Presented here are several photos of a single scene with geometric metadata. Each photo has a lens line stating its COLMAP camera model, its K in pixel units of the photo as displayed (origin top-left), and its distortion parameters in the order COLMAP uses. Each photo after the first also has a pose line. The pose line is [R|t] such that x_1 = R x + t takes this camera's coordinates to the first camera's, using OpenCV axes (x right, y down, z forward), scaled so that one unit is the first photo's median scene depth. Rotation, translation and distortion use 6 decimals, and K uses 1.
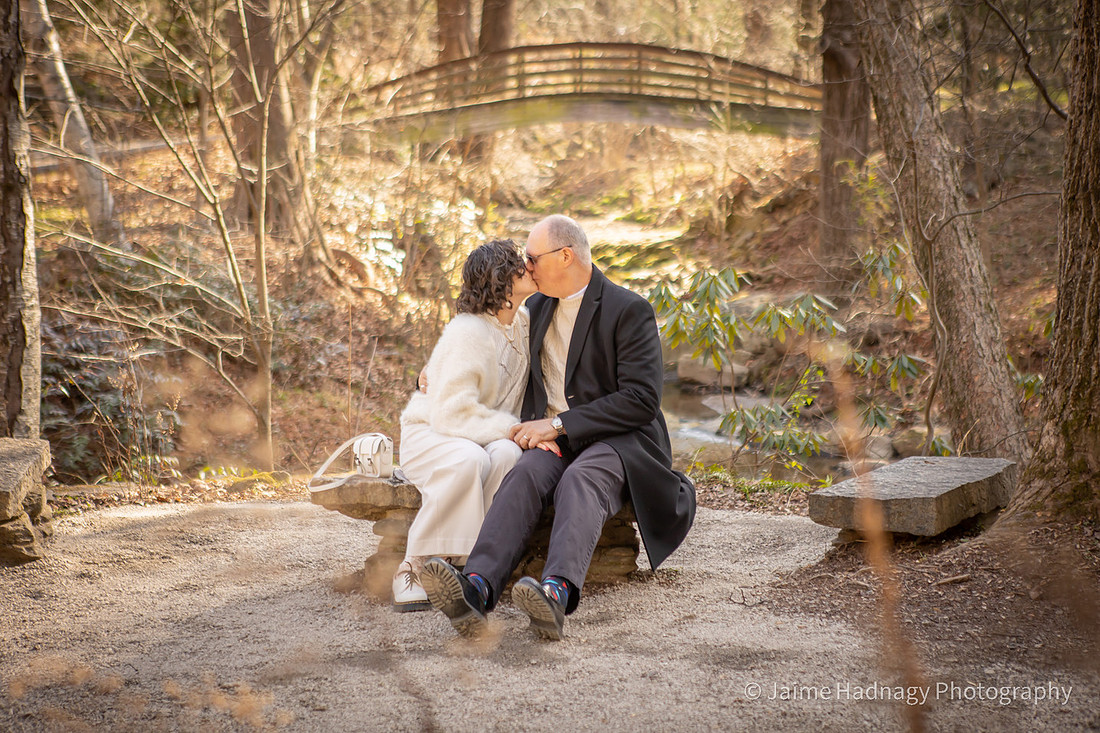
lens RADIAL K [[2028.4, 0, 548.6], [0, 2028.4, 321.5], [0, 0, 1]] dist [0.206424, -0.019252]
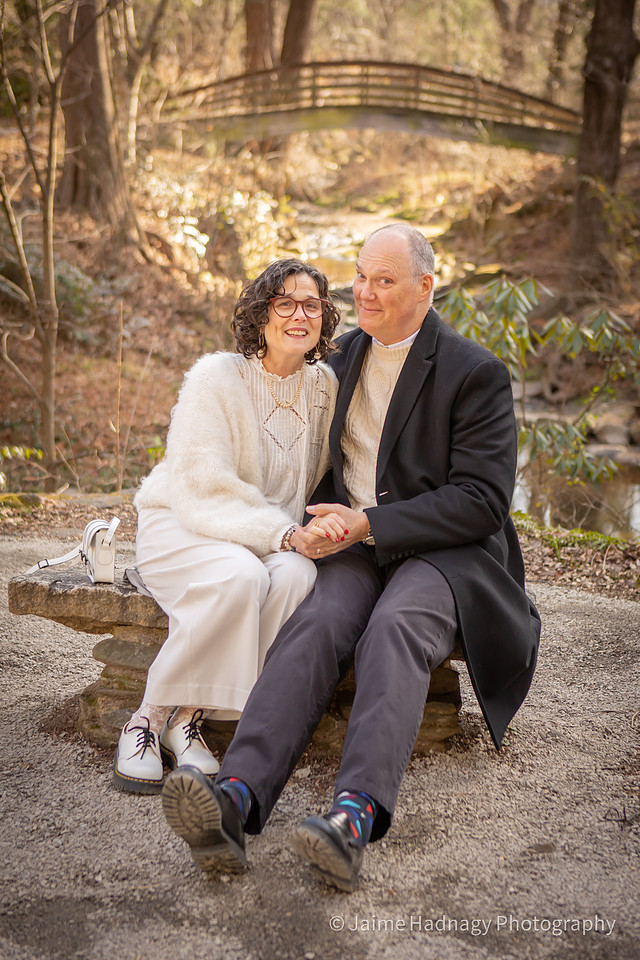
lens RADIAL K [[1237.4, 0, 325.4], [0, 1237.4, 446.9], [0, 0, 1]] dist [0.017988, 0.010757]
pose [[0.998766, 0.048205, 0.011916, -0.006339], [-0.049397, 0.989003, 0.139401, -0.017033], [-0.005065, -0.139818, 0.990164, 0.281065]]
